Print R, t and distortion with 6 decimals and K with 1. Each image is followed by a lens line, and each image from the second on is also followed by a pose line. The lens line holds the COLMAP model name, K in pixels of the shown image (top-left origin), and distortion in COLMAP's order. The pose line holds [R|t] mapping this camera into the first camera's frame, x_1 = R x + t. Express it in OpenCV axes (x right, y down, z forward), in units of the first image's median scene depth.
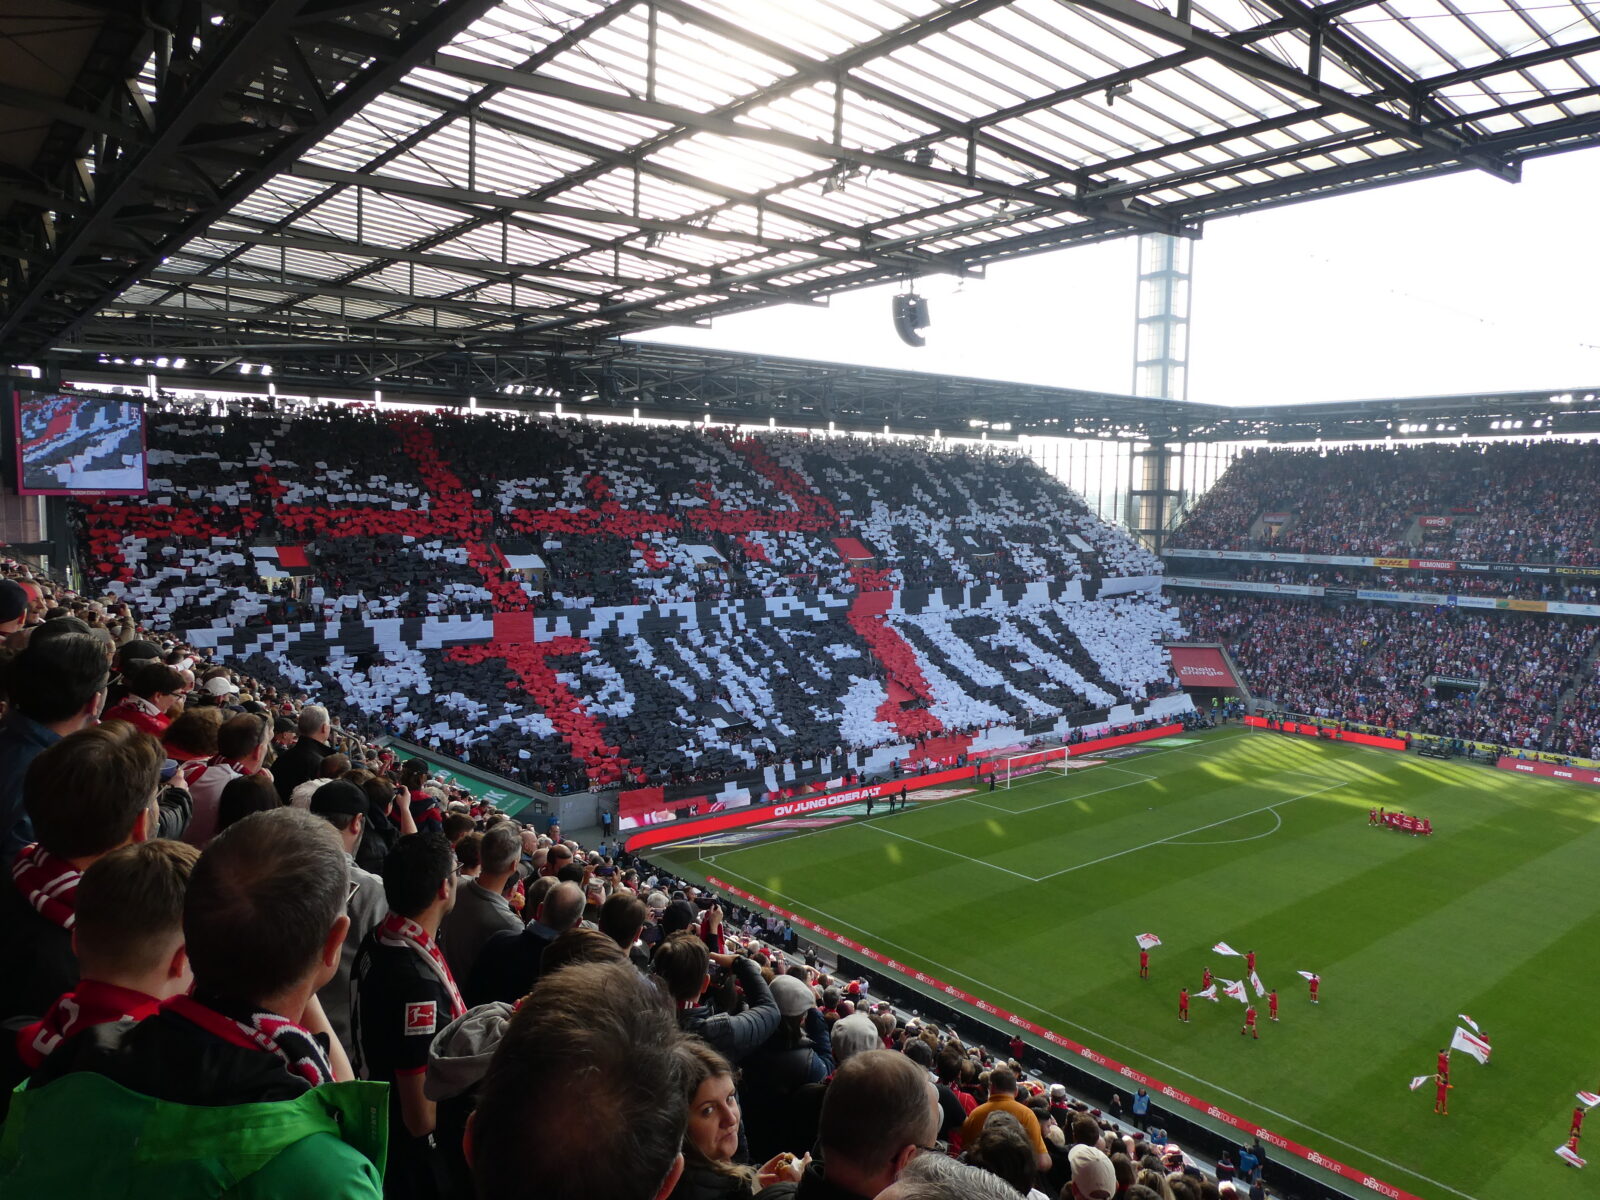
lens RADIAL K [[1155.0, 0, 813.0], [0, 1155.0, 593.4], [0, 0, 1]] dist [-0.002686, 0.002093]
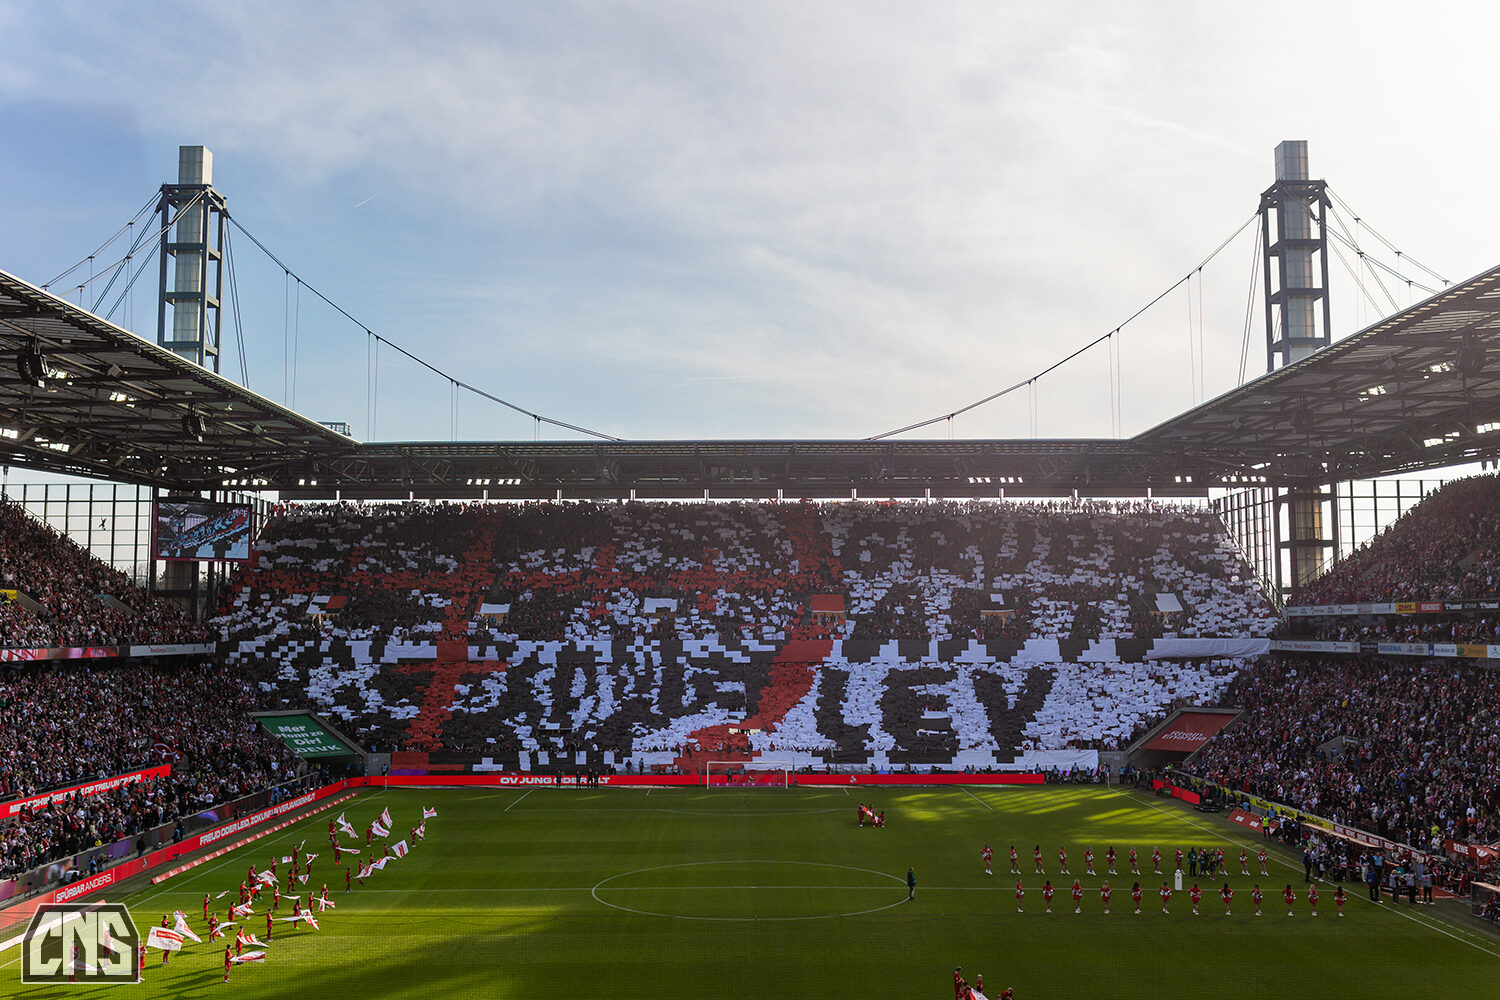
lens RADIAL K [[1453.0, 0, 733.8], [0, 1453.0, 495.3], [0, 0, 1]] dist [0.002123, 0.000000]
pose [[0.768479, -0.070921, -0.635933, 0.974550], [-0.039192, 0.986756, -0.157407, 0.091347], [0.638674, 0.145888, 0.755521, -0.108624]]
